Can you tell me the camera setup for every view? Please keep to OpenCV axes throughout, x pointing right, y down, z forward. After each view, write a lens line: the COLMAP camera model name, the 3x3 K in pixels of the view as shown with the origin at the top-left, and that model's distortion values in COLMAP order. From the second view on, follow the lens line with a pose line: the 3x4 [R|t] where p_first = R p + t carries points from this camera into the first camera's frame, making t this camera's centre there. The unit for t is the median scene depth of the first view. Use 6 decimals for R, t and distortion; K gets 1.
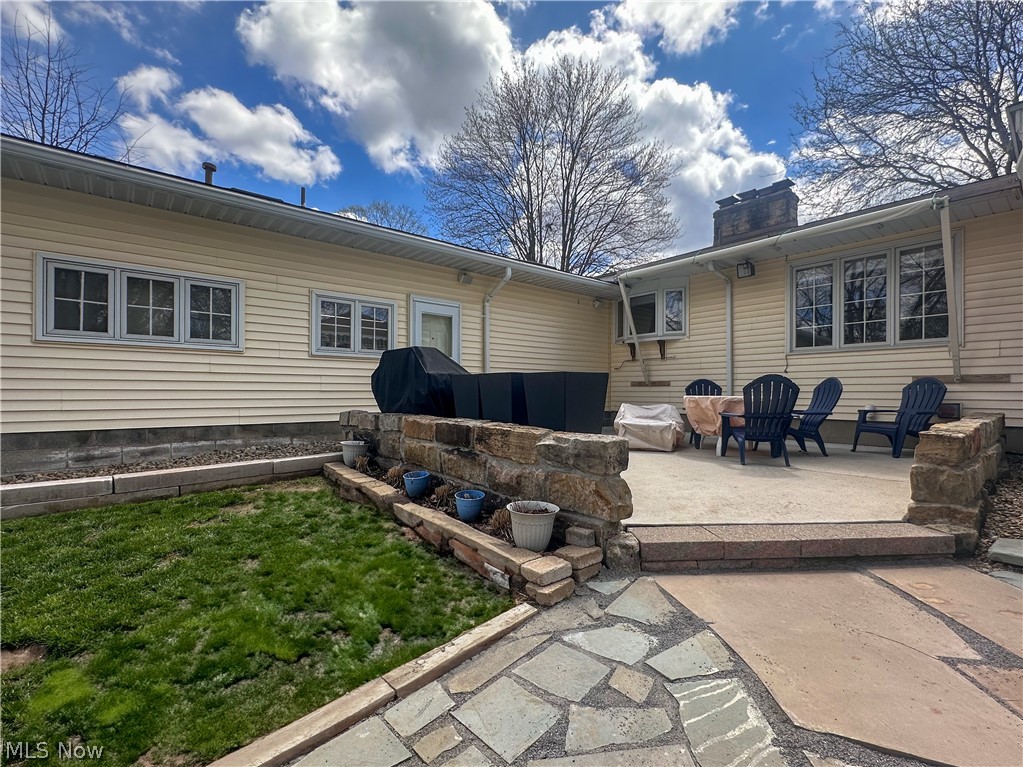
lens RADIAL K [[464.6, 0, 516.6], [0, 464.6, 392.2], [0, 0, 1]] dist [-0.002723, 0.000099]
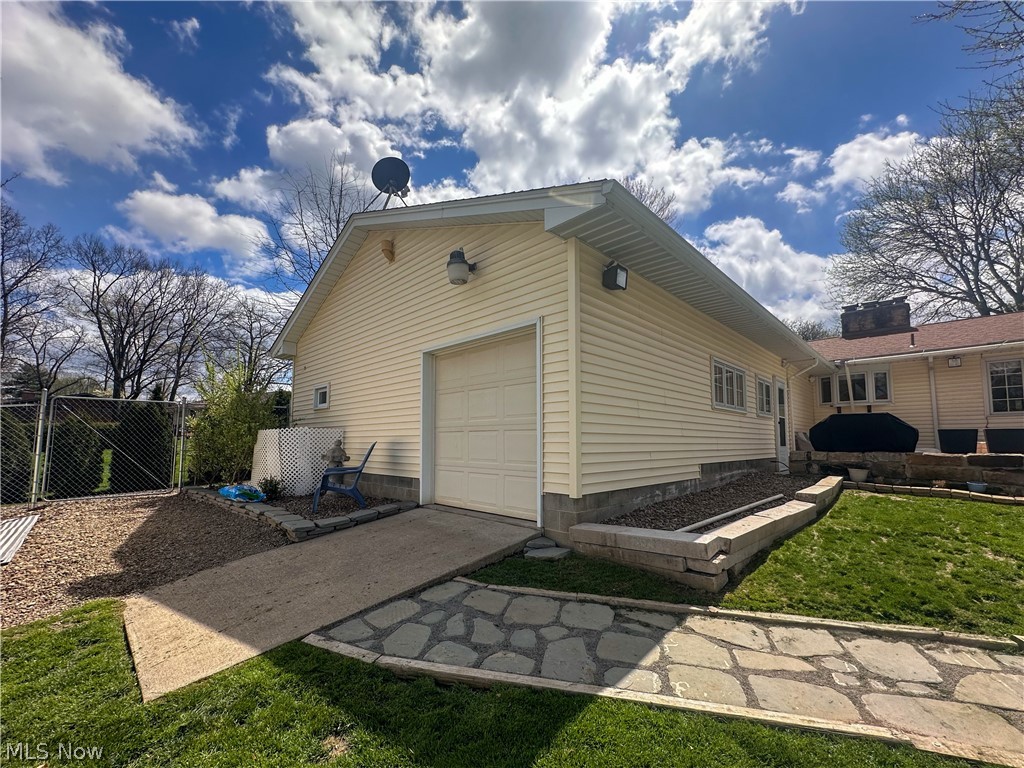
lens RADIAL K [[418.7, 0, 523.1], [0, 418.7, 418.4], [0, 0, 1]] dist [0.000731, 0.000056]
pose [[0.995215, 0.005741, 0.097543, -1.489642], [-0.000138, 0.998354, -0.057347, 0.008098], [-0.097712, 0.057059, 0.993578, -0.341285]]
